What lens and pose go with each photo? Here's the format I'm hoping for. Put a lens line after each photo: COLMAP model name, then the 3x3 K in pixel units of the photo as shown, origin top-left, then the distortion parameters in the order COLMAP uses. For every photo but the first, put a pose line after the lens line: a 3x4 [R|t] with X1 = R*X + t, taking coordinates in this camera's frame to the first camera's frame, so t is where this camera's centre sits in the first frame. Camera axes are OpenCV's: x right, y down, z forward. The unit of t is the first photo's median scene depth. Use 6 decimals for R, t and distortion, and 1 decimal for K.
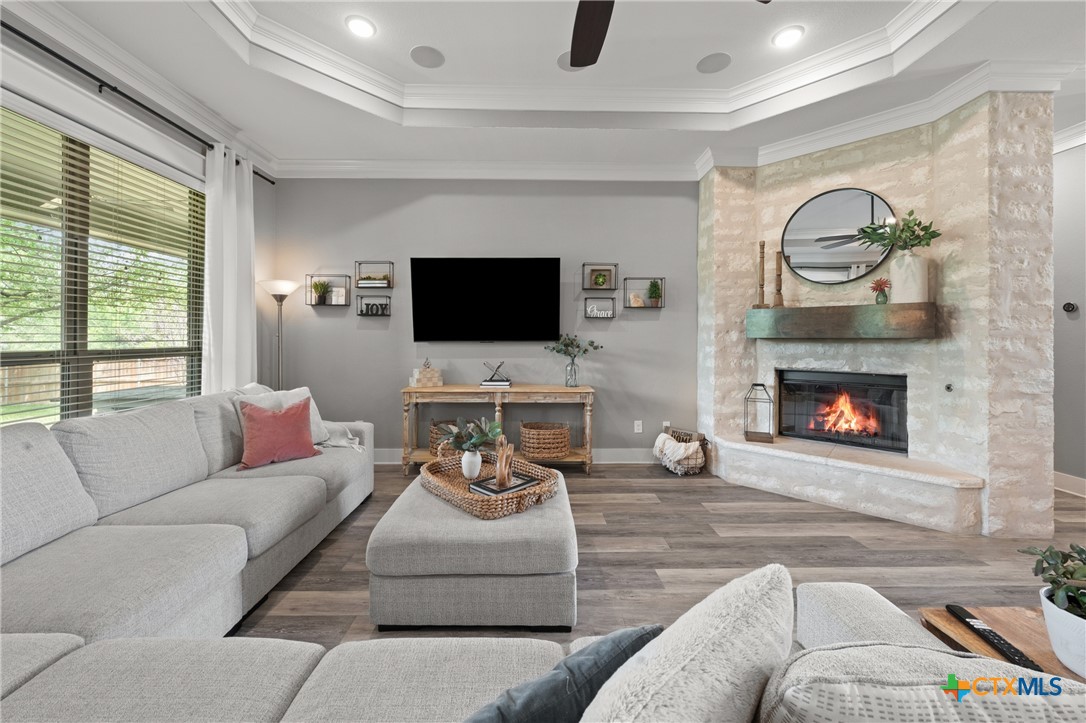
lens RADIAL K [[407.4, 0, 542.3], [0, 407.4, 337.8], [0, 0, 1]] dist [-0.002514, -0.000268]
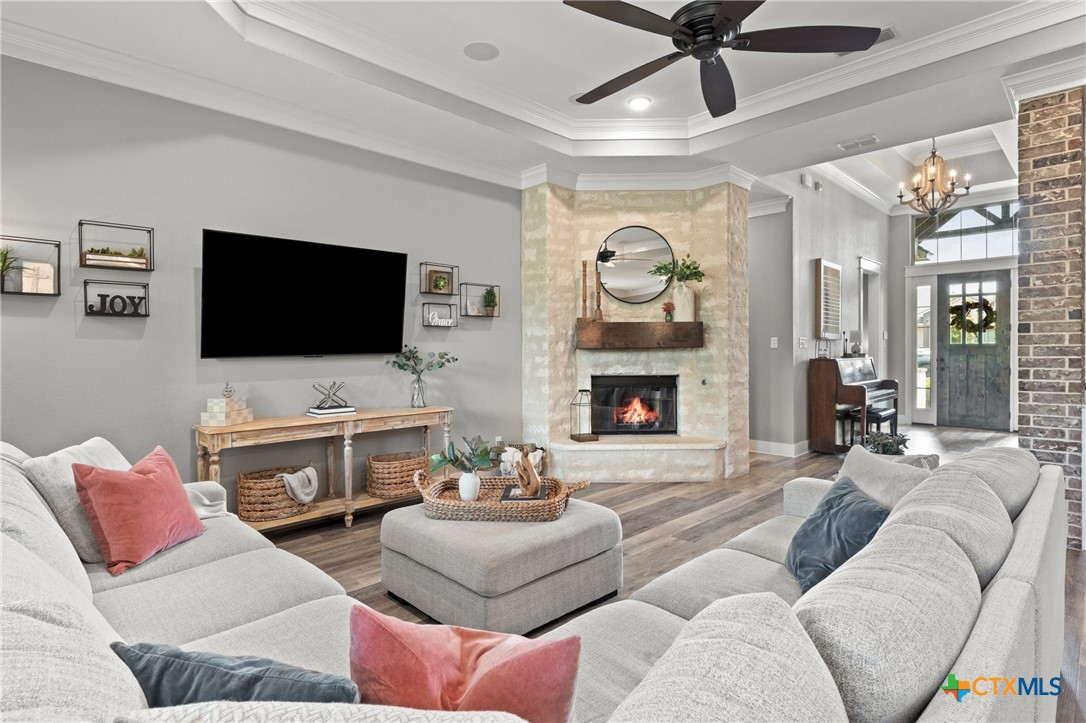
lens RADIAL K [[549.4, 0, 542.7], [0, 549.4, 355.9], [0, 0, 1]] dist [0.001083, 0.000137]
pose [[0.730620, -0.016607, 0.682583, -0.552741], [0.008800, 0.999850, 0.014907, -0.001760], [-0.682728, -0.004885, 0.730656, -0.012809]]
